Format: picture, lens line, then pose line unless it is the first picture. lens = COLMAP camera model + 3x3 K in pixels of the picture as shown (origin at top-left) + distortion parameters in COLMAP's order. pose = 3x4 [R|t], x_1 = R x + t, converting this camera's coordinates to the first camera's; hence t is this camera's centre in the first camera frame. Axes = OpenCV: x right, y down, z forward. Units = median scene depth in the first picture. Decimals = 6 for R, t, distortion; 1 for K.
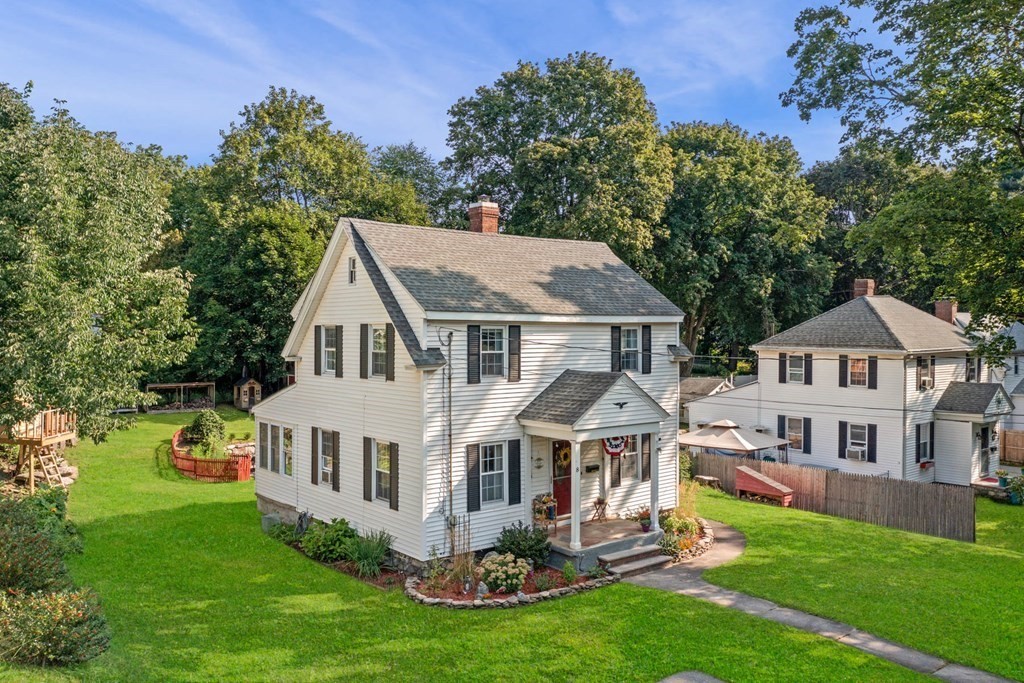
lens RADIAL K [[817.1, 0, 512.0], [0, 817.1, 341.5], [0, 0, 1]] dist [0.002232, 0.000216]
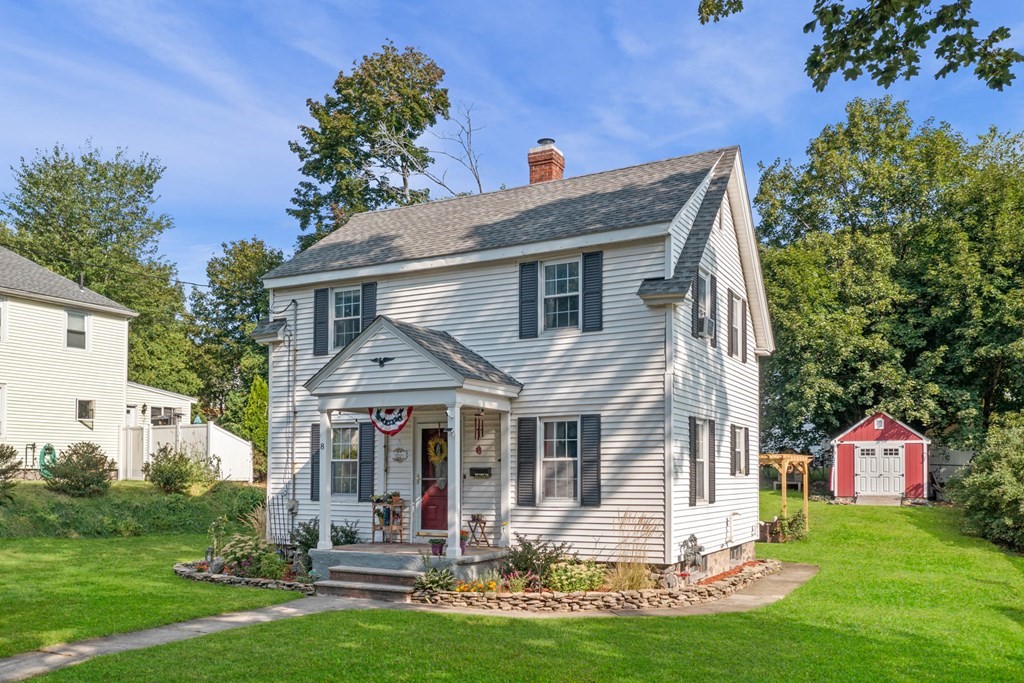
lens RADIAL K [[851.4, 0, 513.9], [0, 851.4, 451.5], [0, 0, 1]] dist [0.002974, -0.007017]
pose [[0.382532, -0.026856, -0.923552, 0.855687], [-0.016579, 0.999217, -0.035924, 0.179897], [0.923793, 0.029054, 0.381788, 0.823296]]
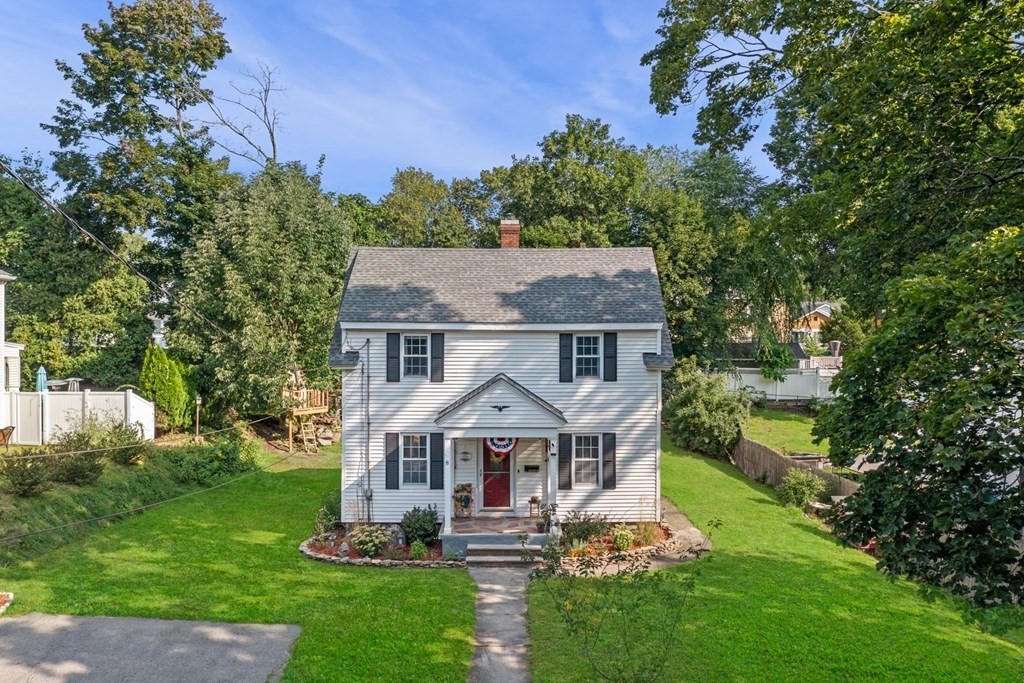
lens RADIAL K [[817.1, 0, 512.0], [0, 817.1, 341.5], [0, 0, 1]] dist [0.002232, 0.000216]
pose [[0.782578, 0.011745, -0.622442, 0.807491], [-0.011046, 0.999927, 0.004980, -0.014885], [0.622455, 0.002978, 0.782650, 0.171631]]
